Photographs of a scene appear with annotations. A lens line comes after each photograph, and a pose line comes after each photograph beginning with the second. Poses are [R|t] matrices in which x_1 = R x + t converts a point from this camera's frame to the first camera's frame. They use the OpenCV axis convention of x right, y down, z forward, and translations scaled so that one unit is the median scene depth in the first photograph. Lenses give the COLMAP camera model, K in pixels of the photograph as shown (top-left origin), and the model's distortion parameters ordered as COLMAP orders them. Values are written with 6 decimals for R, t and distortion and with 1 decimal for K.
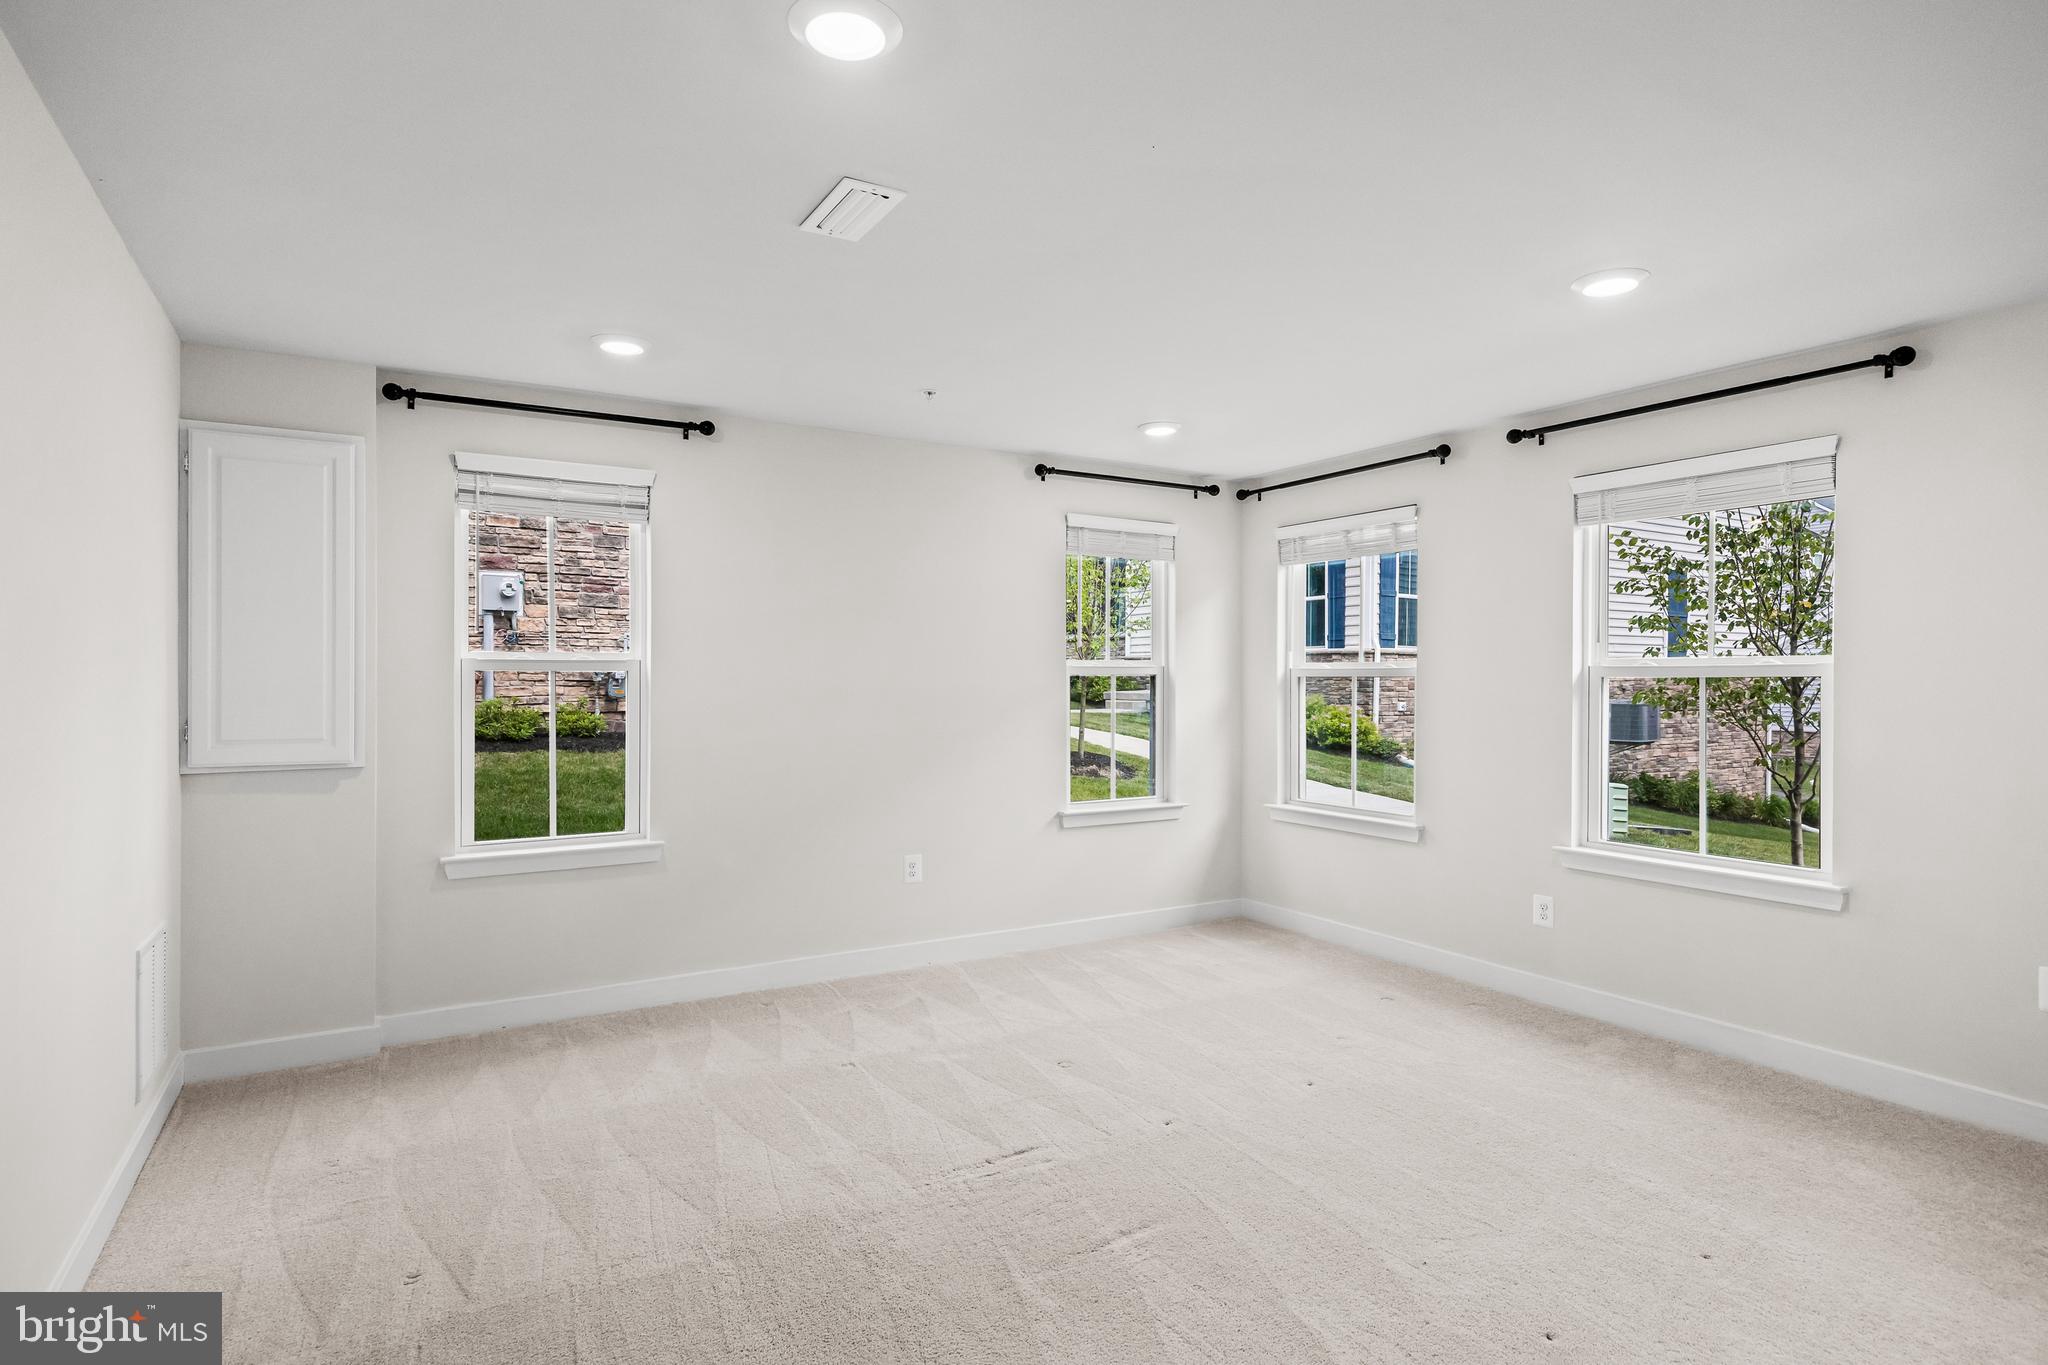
lens RADIAL K [[1089.0, 0, 1024.0], [0, 1089.0, 682.5], [0, 0, 1]] dist [0.005370, 0.000295]
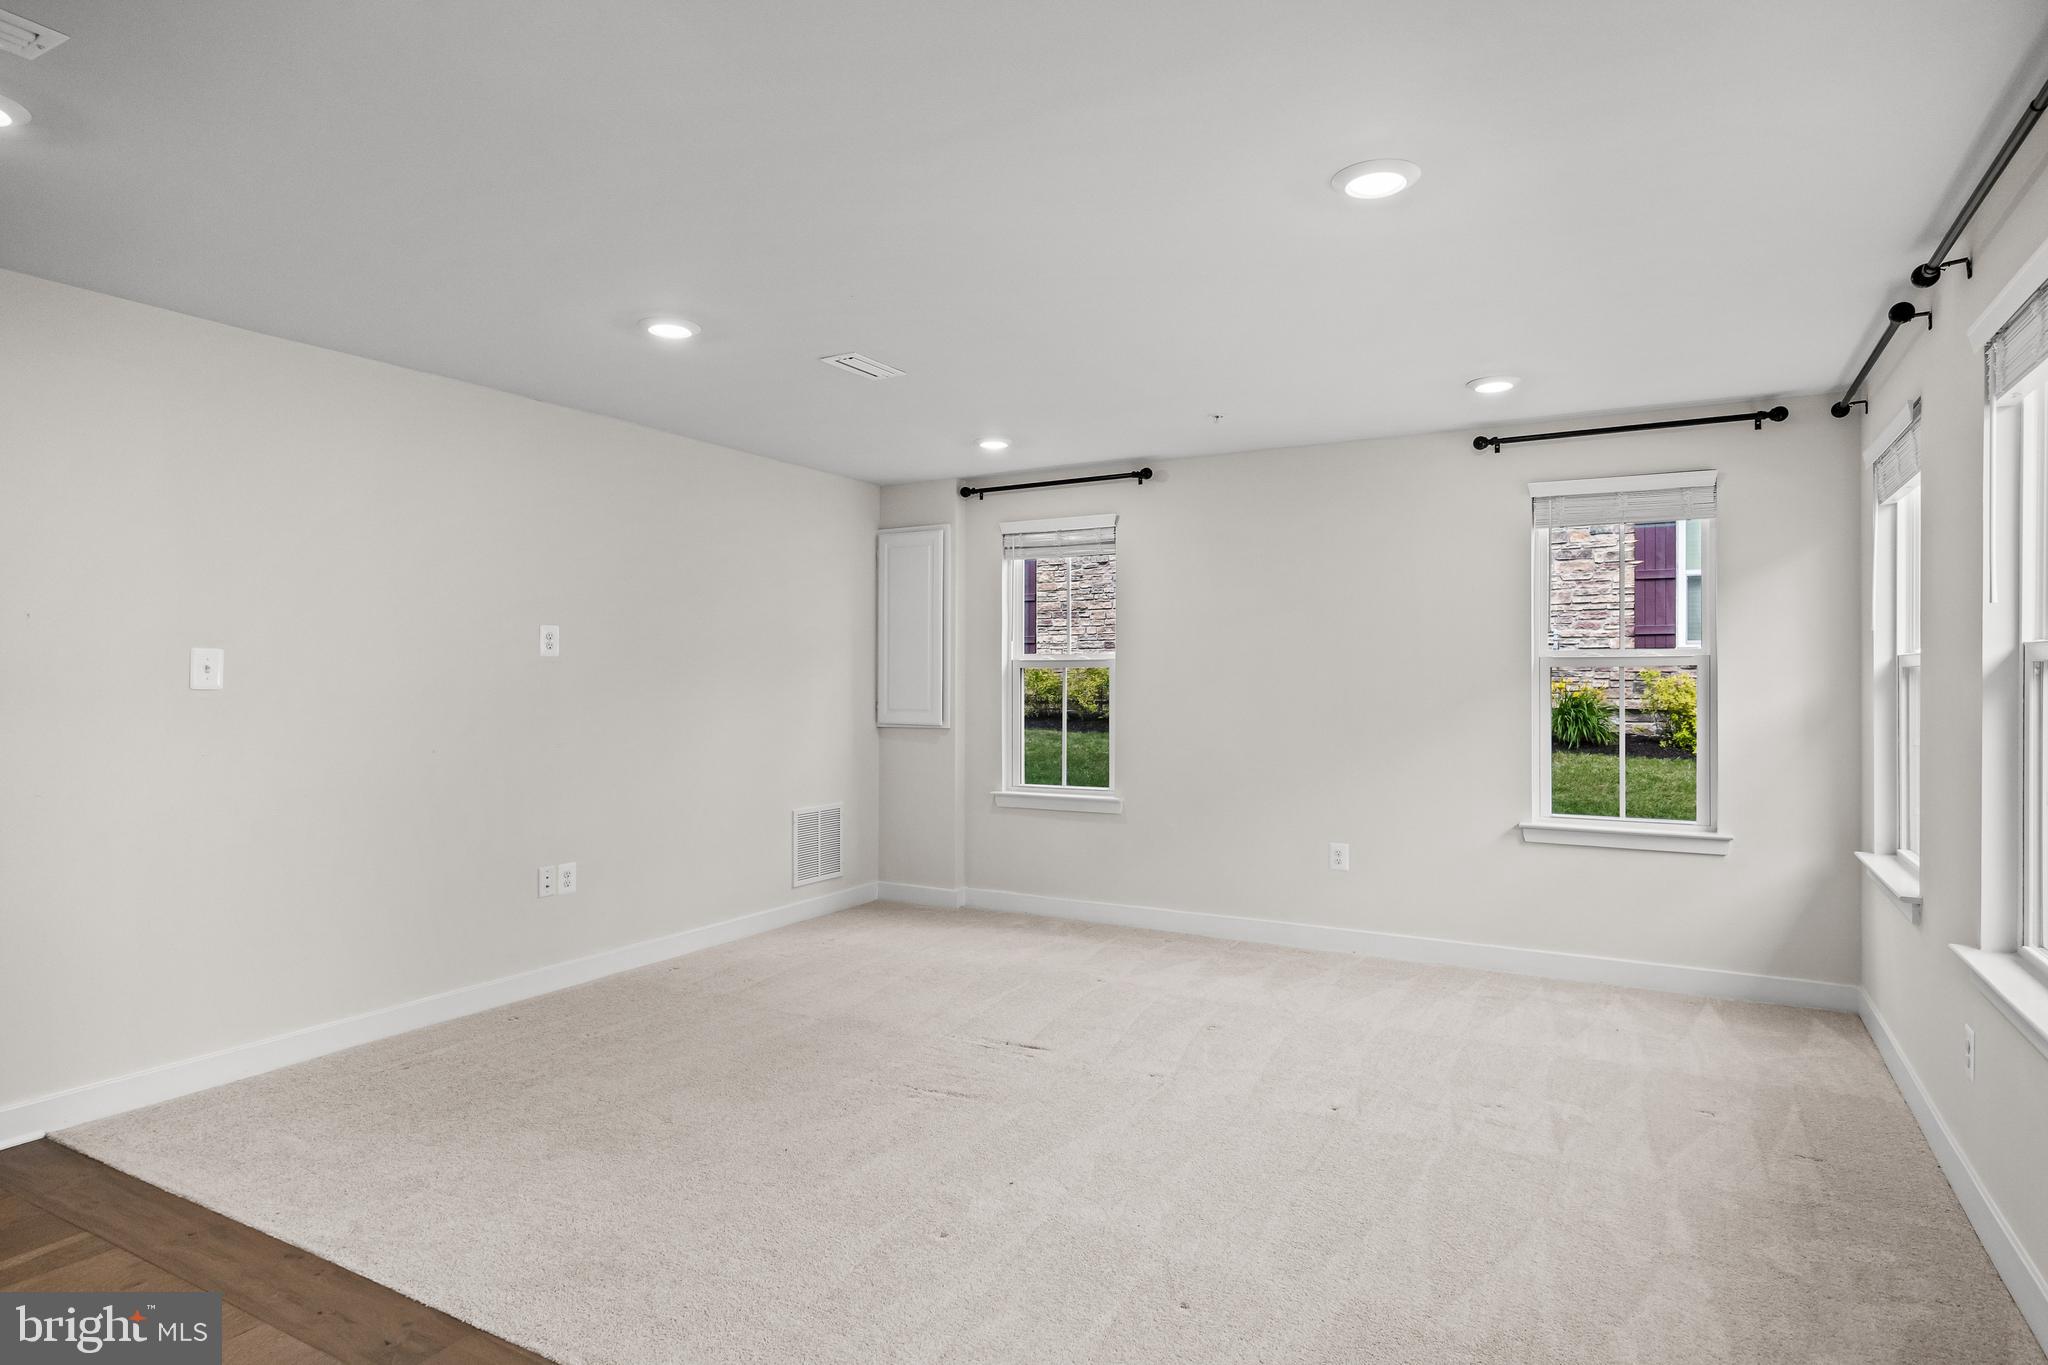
lens RADIAL K [[1118.1, 0, 1024.0], [0, 1118.1, 682.5], [0, 0, 1]] dist [0.002542, 0.000765]
pose [[0.486014, 0.000740, -0.873951, 0.836250], [-0.005007, 0.999986, -0.001937, 0.011577], [0.873937, 0.005317, 0.486011, 0.274628]]
